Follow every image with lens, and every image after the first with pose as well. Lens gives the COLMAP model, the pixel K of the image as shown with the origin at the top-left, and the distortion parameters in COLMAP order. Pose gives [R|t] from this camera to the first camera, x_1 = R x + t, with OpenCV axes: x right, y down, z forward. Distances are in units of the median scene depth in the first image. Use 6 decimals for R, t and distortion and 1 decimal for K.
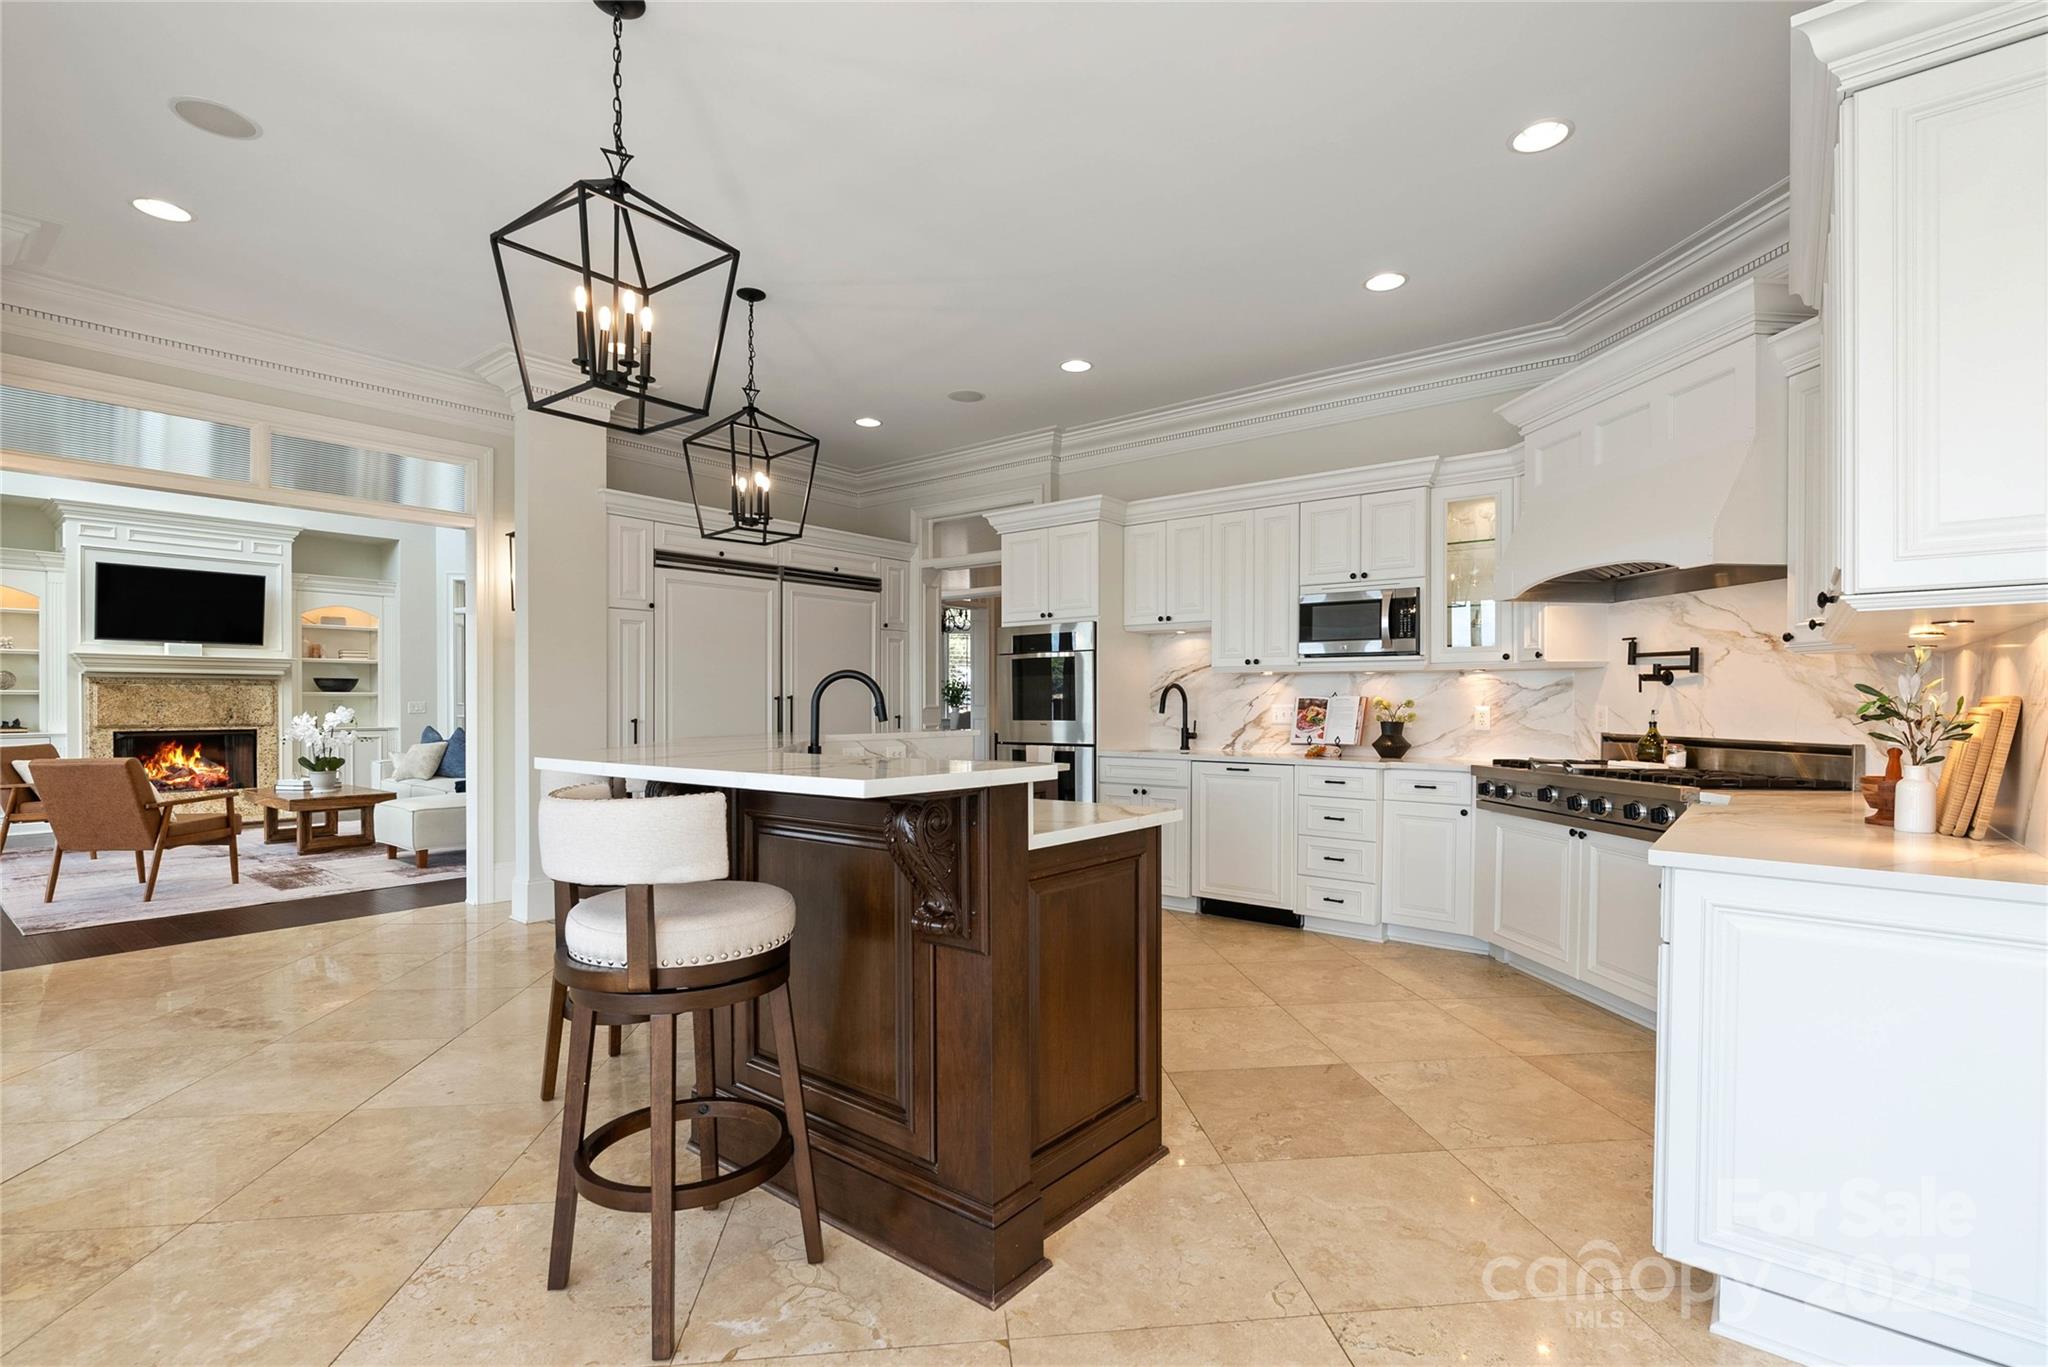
lens RADIAL K [[932.8, 0, 1024.0], [0, 932.8, 683.5], [0, 0, 1]] dist [0.000489, 0.000171]
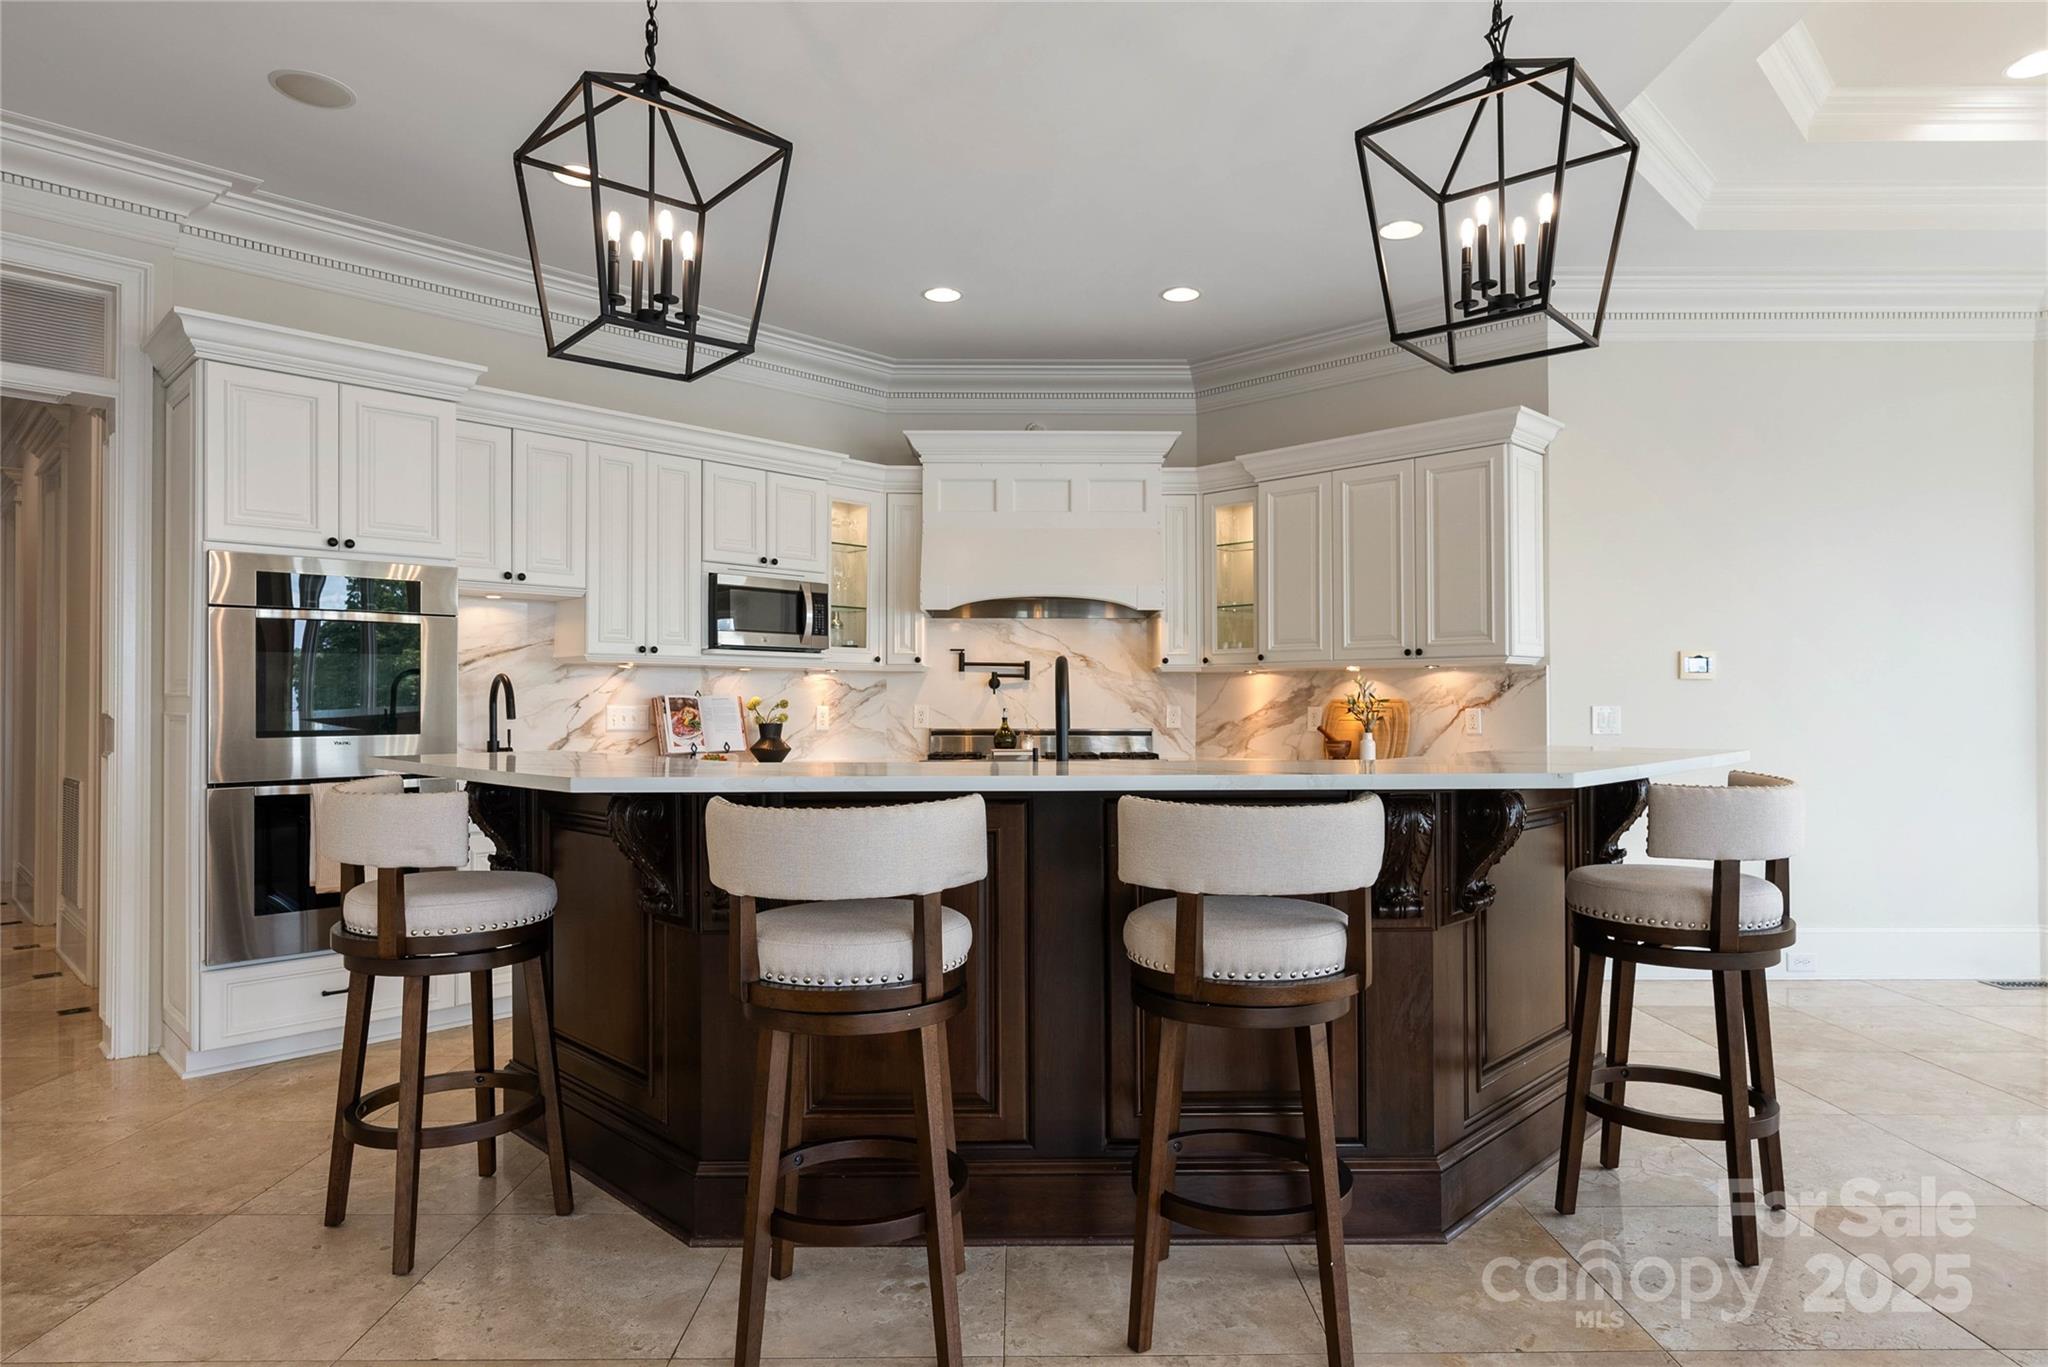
lens RADIAL K [[1200.1, 0, 1024.0], [0, 1200.1, 683.5], [0, 0, 1]] dist [0.000247, 0.000222]
pose [[0.104037, 0.014451, 0.994468, -0.824108], [-0.020193, 0.999719, -0.012415, 0.012190], [-0.994368, -0.018790, 0.104300, 0.687302]]
